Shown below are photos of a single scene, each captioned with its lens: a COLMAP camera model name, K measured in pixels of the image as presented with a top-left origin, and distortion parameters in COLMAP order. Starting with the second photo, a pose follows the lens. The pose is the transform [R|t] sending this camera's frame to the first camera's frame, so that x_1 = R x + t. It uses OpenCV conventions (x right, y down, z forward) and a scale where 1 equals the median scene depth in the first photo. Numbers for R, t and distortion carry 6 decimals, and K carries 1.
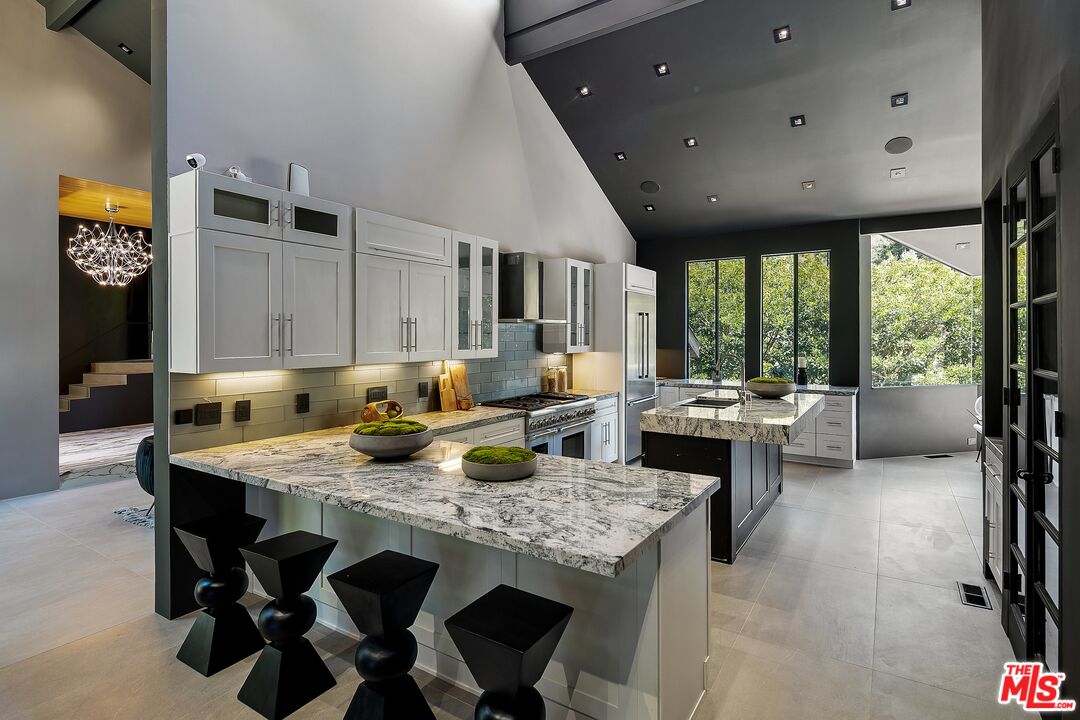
lens RADIAL K [[530.3, 0, 546.6], [0, 530.3, 337.0], [0, 0, 1]] dist [-0.004382, -0.000090]
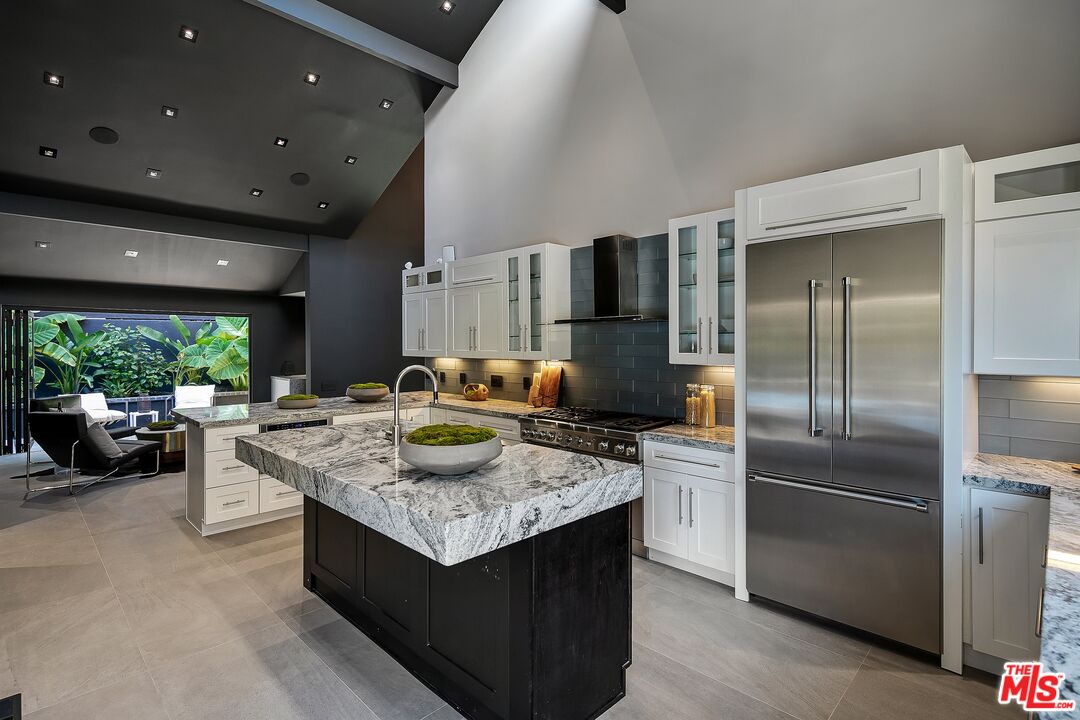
lens RADIAL K [[521.8, 0, 541.5], [0, 521.8, 347.0], [0, 0, 1]] dist [-0.000485, -0.000098]
pose [[-0.203899, 0.007185, -0.978966, 0.700473], [-0.000336, 0.999972, 0.007409, 0.005266], [0.978992, 0.001840, -0.203891, 0.968803]]
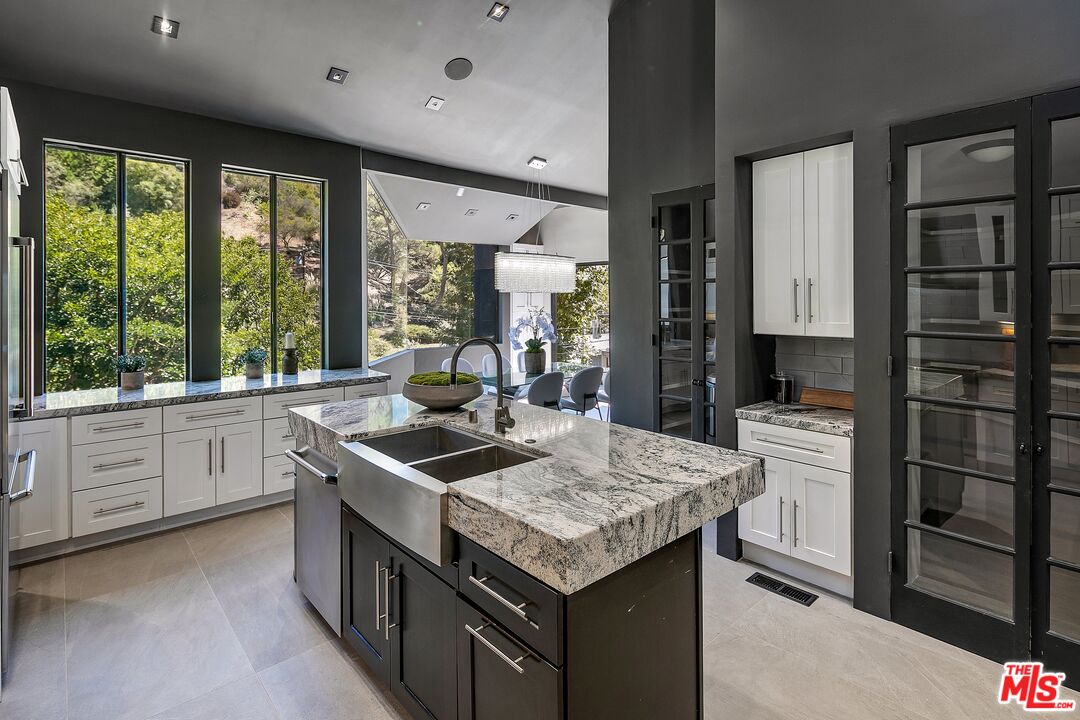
lens RADIAL K [[532.2, 0, 540.4], [0, 532.2, 300.3], [0, 0, 1]] dist [0.000408, 0.000081]
pose [[0.257743, 0.002700, 0.966210, -0.091943], [-0.000327, 0.999996, -0.002708, -0.001148], [-0.966214, 0.000382, 0.257743, 0.612035]]
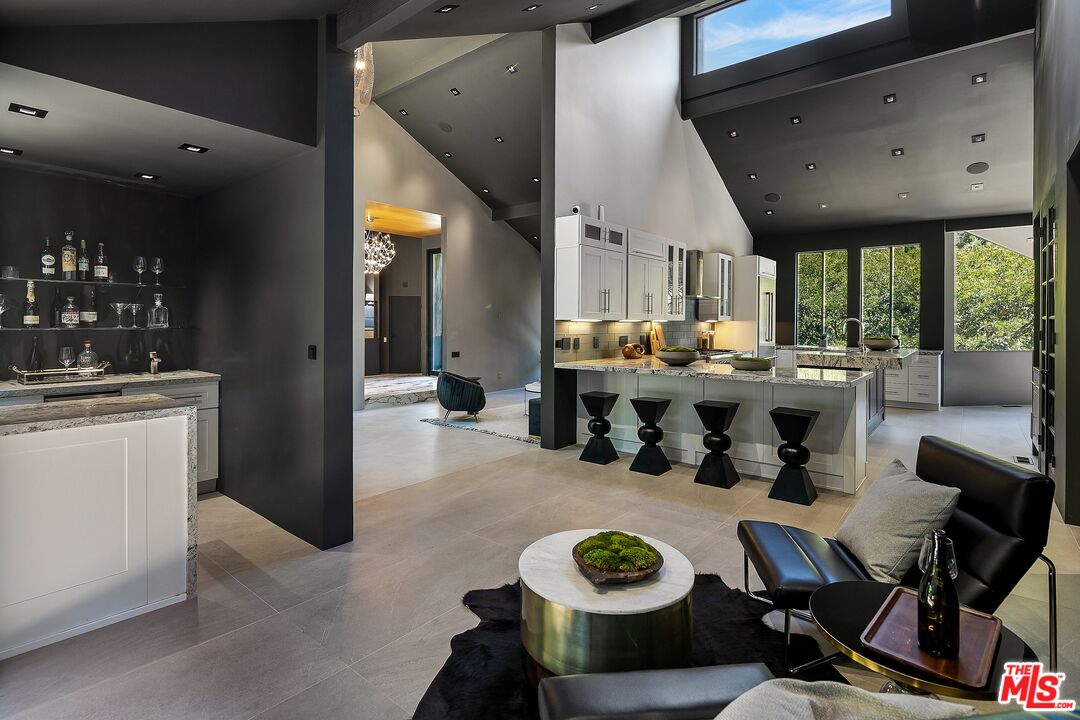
lens RADIAL K [[526.1, 0, 537.0], [0, 526.1, 321.1], [0, 0, 1]] dist [-0.000516, 0.000097]
pose [[0.992946, 0.006837, -0.118368, -0.271401], [-0.007059, 0.999974, -0.001449, 0.036651], [0.118355, 0.002275, 0.992969, -0.434505]]
